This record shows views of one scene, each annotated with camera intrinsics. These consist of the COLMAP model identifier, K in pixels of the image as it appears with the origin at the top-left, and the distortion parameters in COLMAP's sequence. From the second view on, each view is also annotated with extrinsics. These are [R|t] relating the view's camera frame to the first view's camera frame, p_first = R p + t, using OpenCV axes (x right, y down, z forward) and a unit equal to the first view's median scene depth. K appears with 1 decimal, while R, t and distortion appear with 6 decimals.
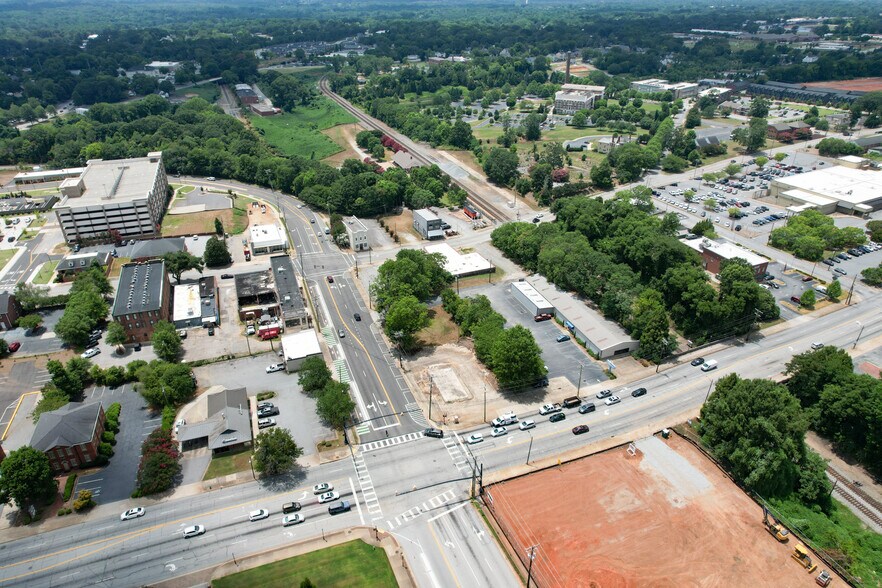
lens RADIAL K [[563.3, 0, 441.0], [0, 563.3, 294.0], [0, 0, 1]] dist [-0.084092, 0.075349]
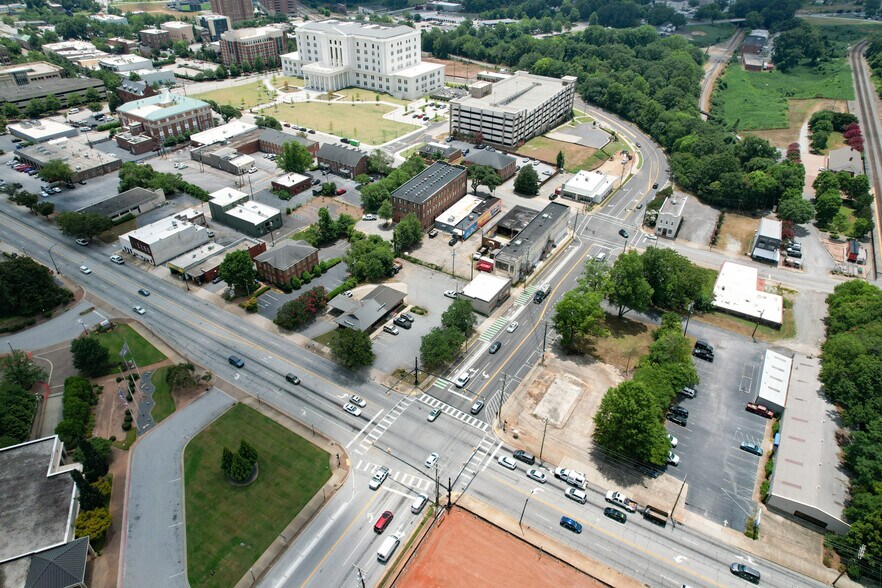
lens RADIAL K [[563.3, 0, 441.0], [0, 563.3, 294.0], [0, 0, 1]] dist [-0.084092, 0.075349]
pose [[0.611036, 0.451640, -0.650120, 0.245039], [-0.386279, 0.886971, 0.253124, -0.082852], [0.690958, 0.096460, 0.716430, 0.161473]]
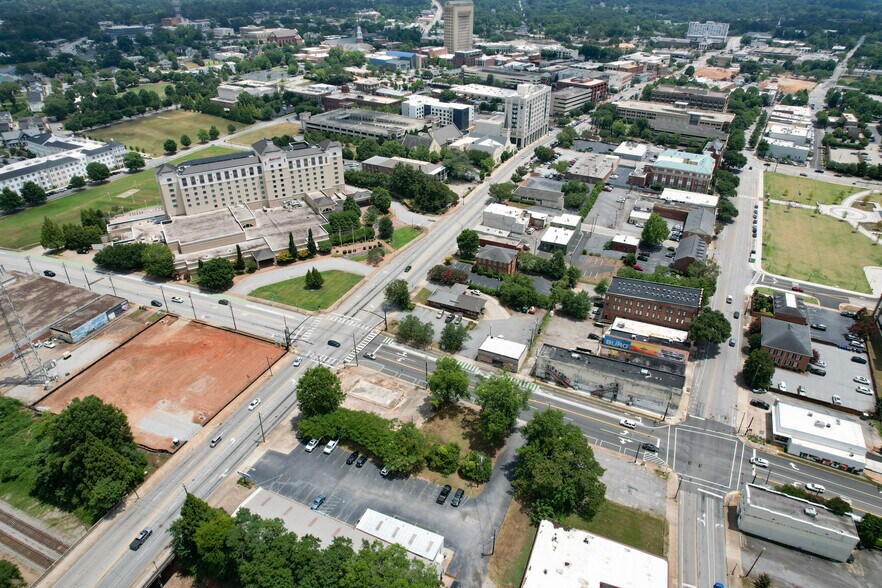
lens RADIAL K [[563.3, 0, 441.0], [0, 563.3, 294.0], [0, 0, 1]] dist [-0.084092, 0.075349]
pose [[-0.704744, 0.358293, -0.612341, 0.339312], [-0.344280, 0.581958, 0.736747, -0.524990], [0.620328, 0.730035, -0.286778, 0.804253]]
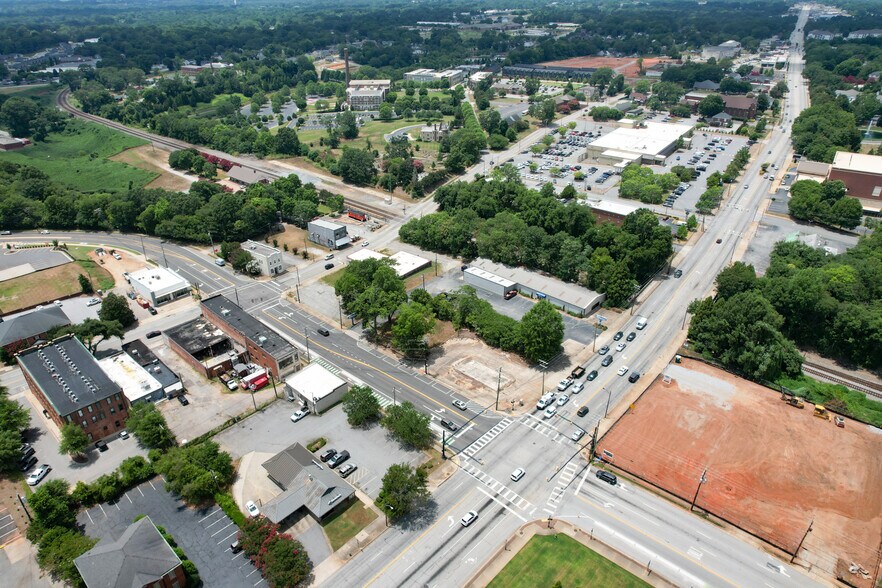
lens RADIAL K [[563.3, 0, 441.0], [0, 563.3, 294.0], [0, 0, 1]] dist [-0.084092, 0.075349]
pose [[0.889584, -0.225482, 0.397237, -0.273095], [0.224545, 0.973203, 0.049563, -0.031852], [-0.397768, 0.045107, 0.916377, 0.059194]]
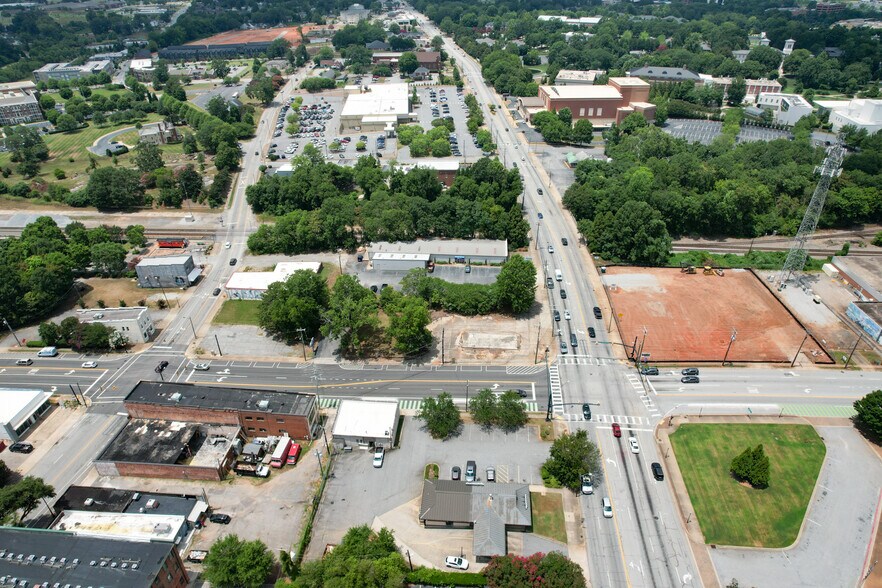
lens RADIAL K [[563.3, 0, 441.0], [0, 563.3, 294.0], [0, 0, 1]] dist [-0.084092, 0.075349]
pose [[0.418352, -0.480734, 0.770634, -0.500857], [0.444596, 0.848240, 0.287789, -0.162216], [-0.792033, 0.222224, 0.568595, 0.297606]]
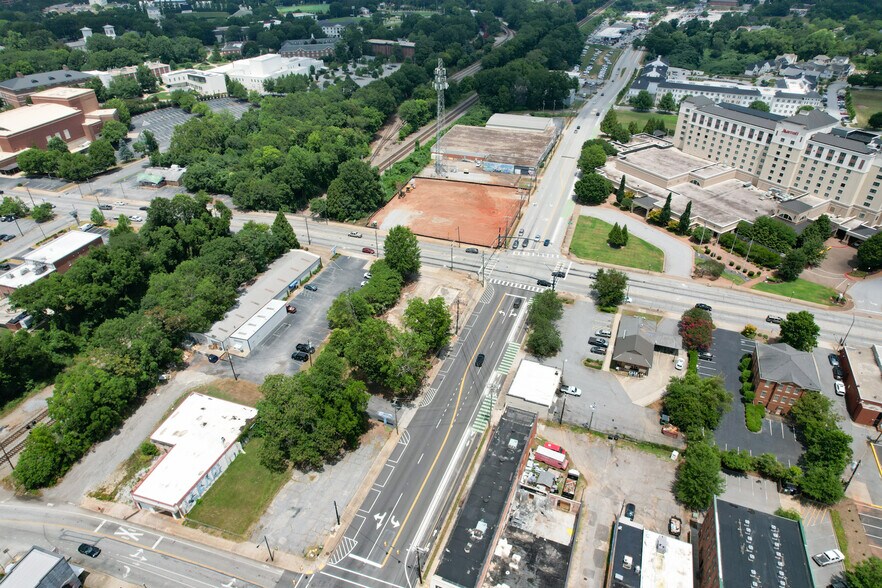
lens RADIAL K [[563.3, 0, 441.0], [0, 563.3, 294.0], [0, 0, 1]] dist [-0.084092, 0.075349]
pose [[-0.748899, -0.360216, 0.556232, -0.383581], [0.322636, 0.534973, 0.780839, -0.457884], [-0.578840, 0.764230, -0.284422, 0.836012]]
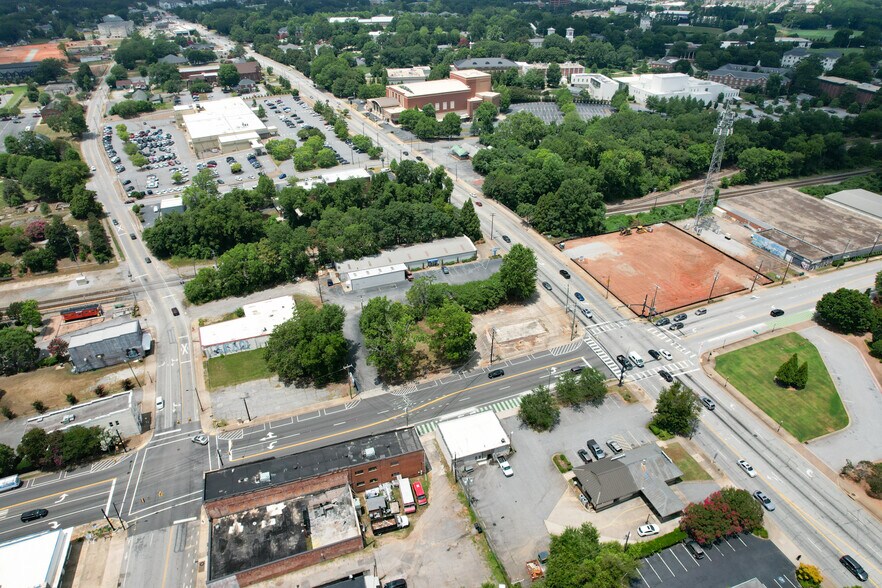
lens RADIAL K [[563.3, 0, 441.0], [0, 563.3, 294.0], [0, 0, 1]] dist [-0.084092, 0.075349]
pose [[0.016265, -0.526448, 0.850051, -0.548811], [0.489005, 0.745739, 0.452490, -0.285707], [-0.872129, 0.408320, 0.269566, 0.520666]]
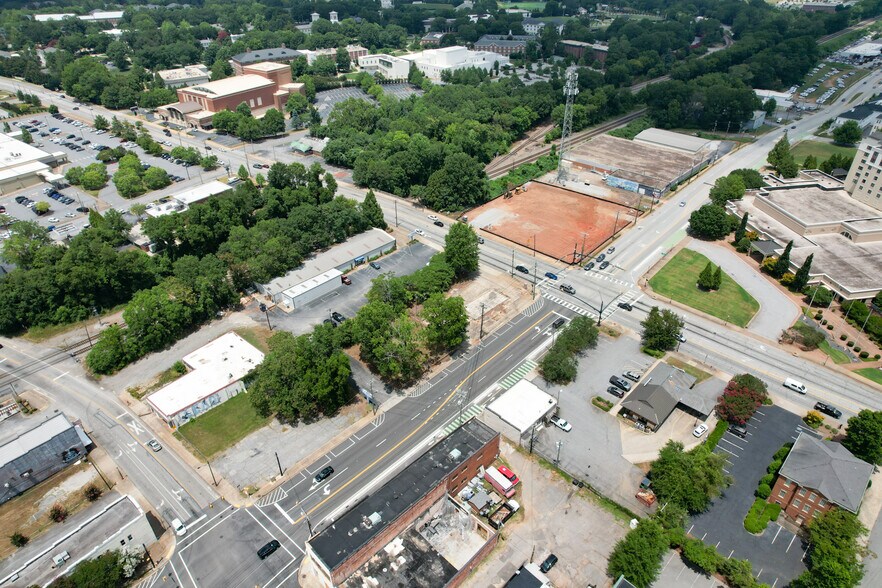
lens RADIAL K [[563.3, 0, 441.0], [0, 563.3, 294.0], [0, 0, 1]] dist [-0.084092, 0.075349]
pose [[-0.436571, -0.491122, 0.753794, -0.493075], [0.437841, 0.615957, 0.654899, -0.390776], [-0.785940, 0.615952, -0.053875, 0.713533]]
